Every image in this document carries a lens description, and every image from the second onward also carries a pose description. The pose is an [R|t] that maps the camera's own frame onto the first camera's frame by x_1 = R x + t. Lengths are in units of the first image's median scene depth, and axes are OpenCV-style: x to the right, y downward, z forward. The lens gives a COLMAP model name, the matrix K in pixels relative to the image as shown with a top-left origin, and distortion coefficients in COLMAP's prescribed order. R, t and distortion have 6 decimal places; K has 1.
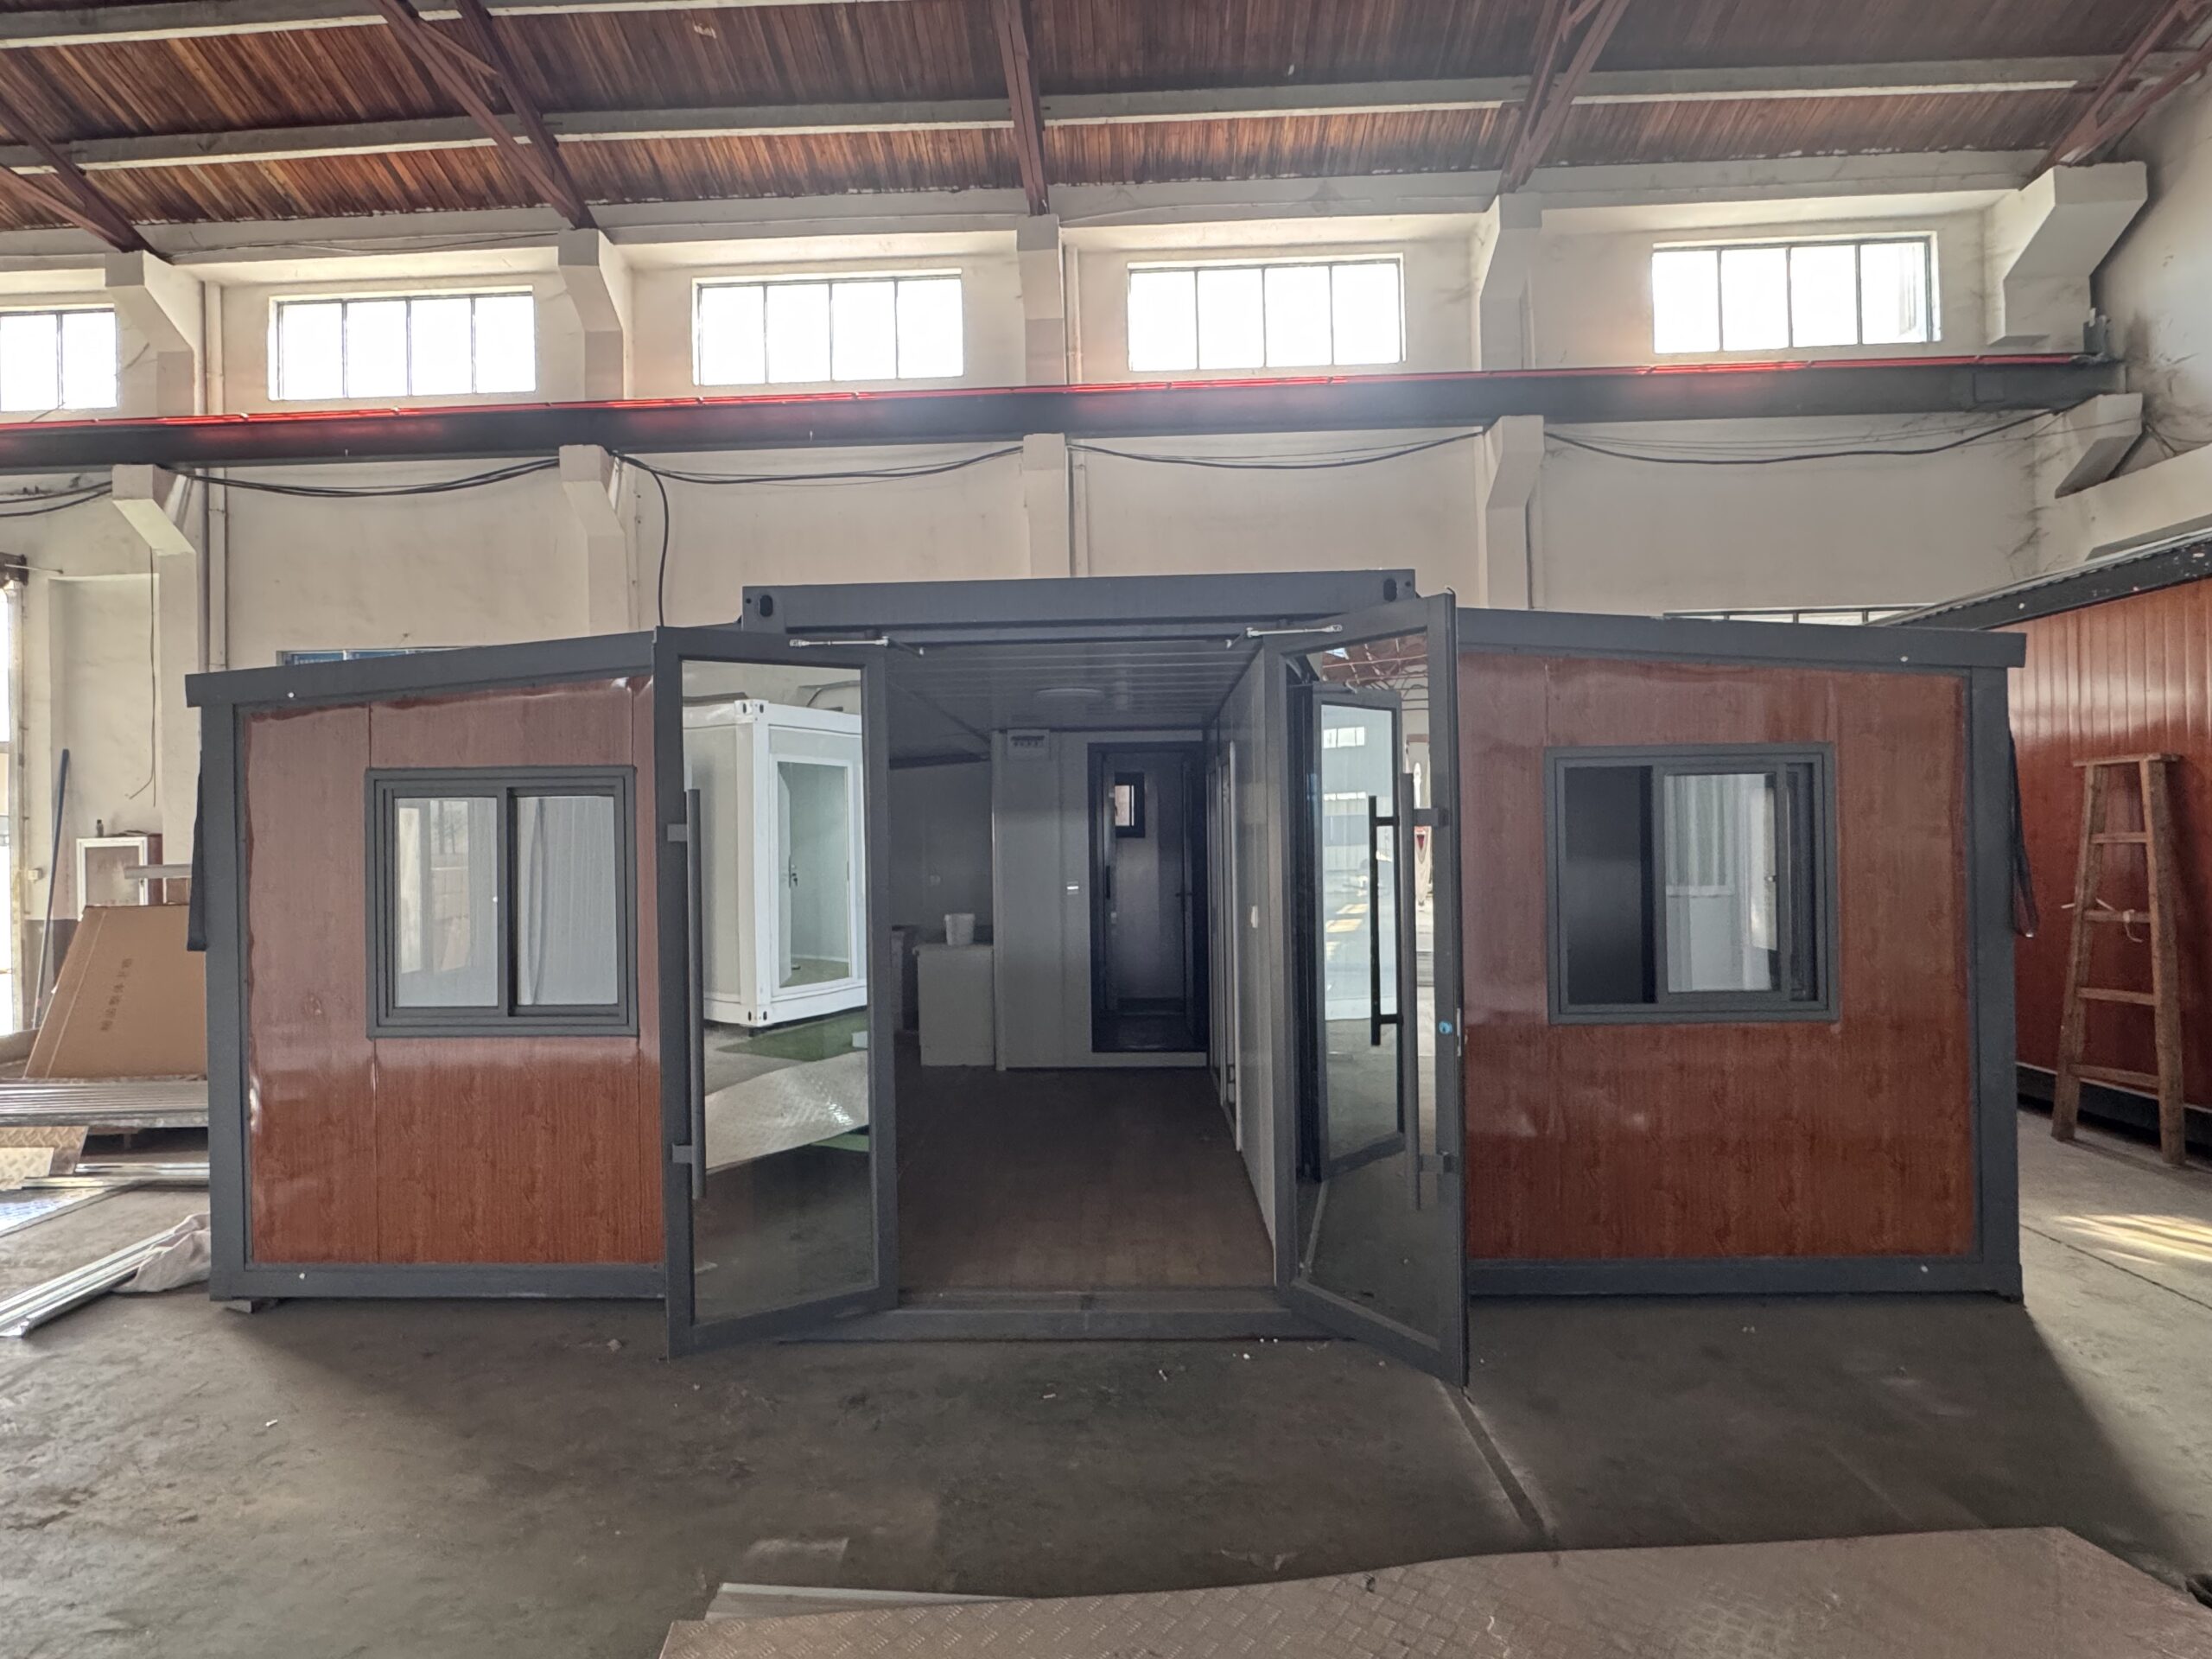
lens RADIAL K [[1095.2, 0, 1106.0], [0, 1095.2, 829.5], [0, 0, 1]] dist [-0.002854, -0.000818]
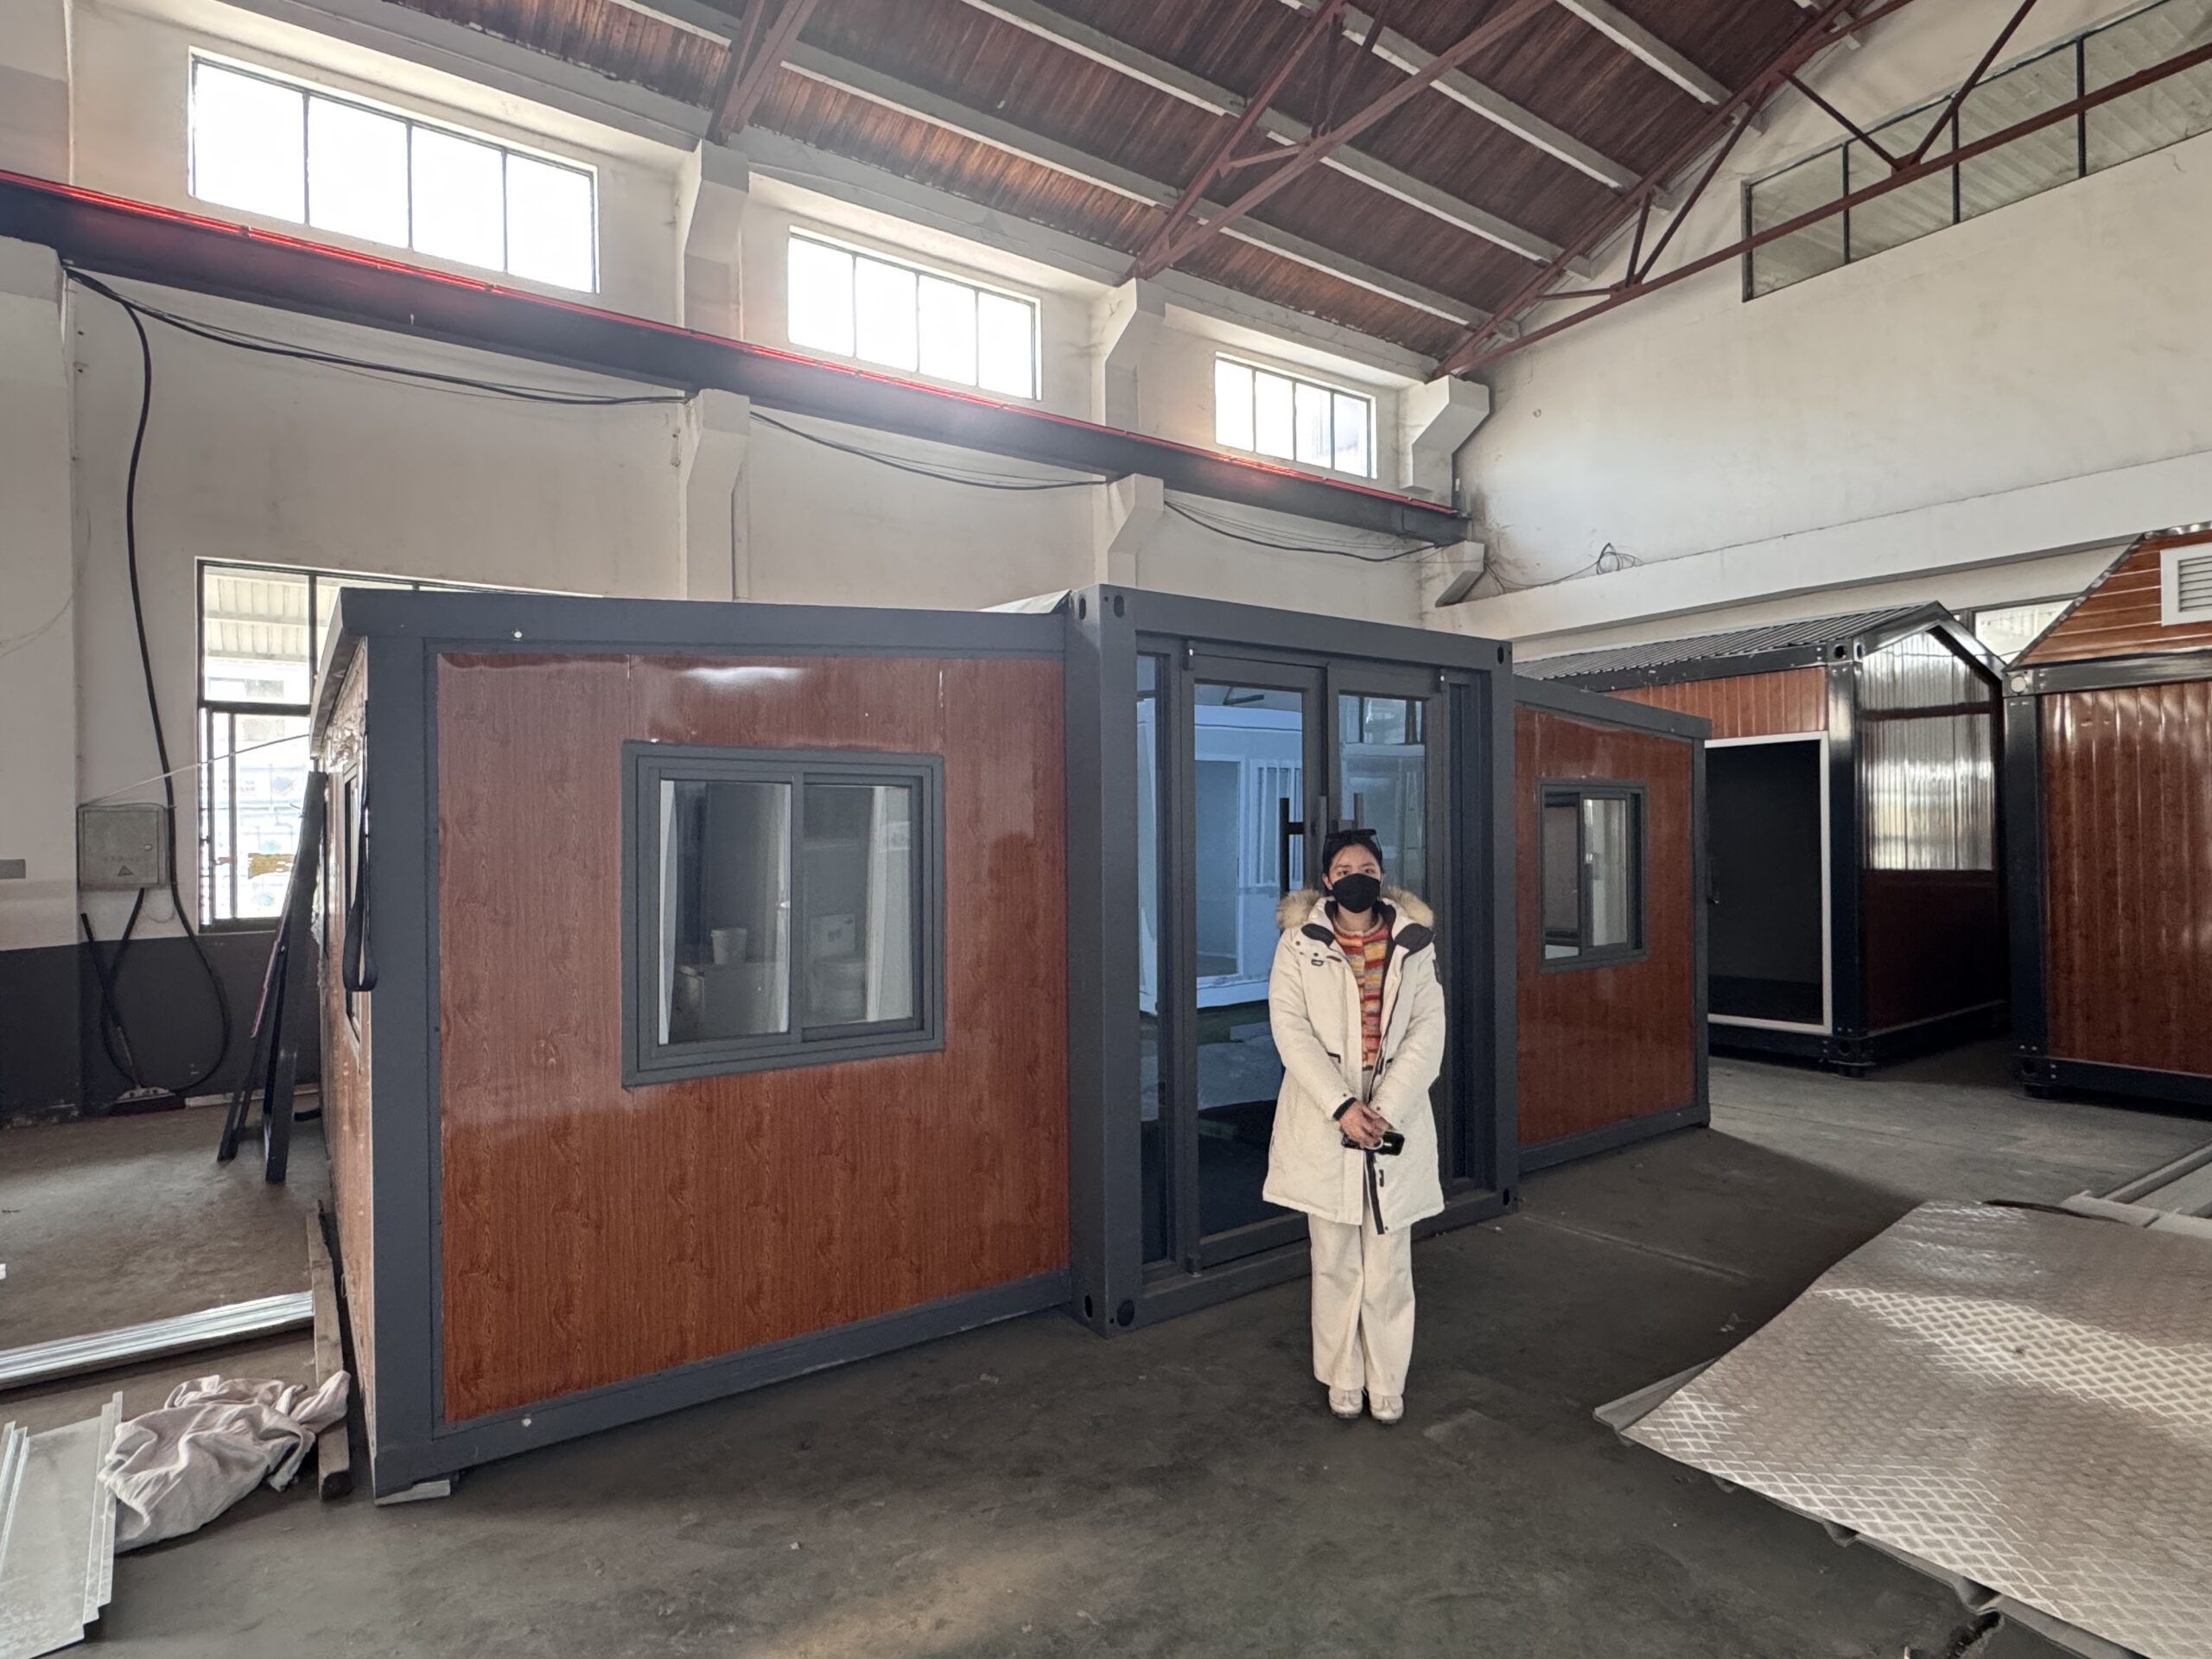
lens RADIAL K [[1169.2, 0, 1106.0], [0, 1169.2, 829.5], [0, 0, 1]] dist [0.000561, -0.001951]
pose [[0.799258, 0.013661, 0.600832, -0.373881], [-0.006499, 0.999880, -0.014089, 0.006960], [-0.600952, 0.007356, 0.799251, 0.054474]]
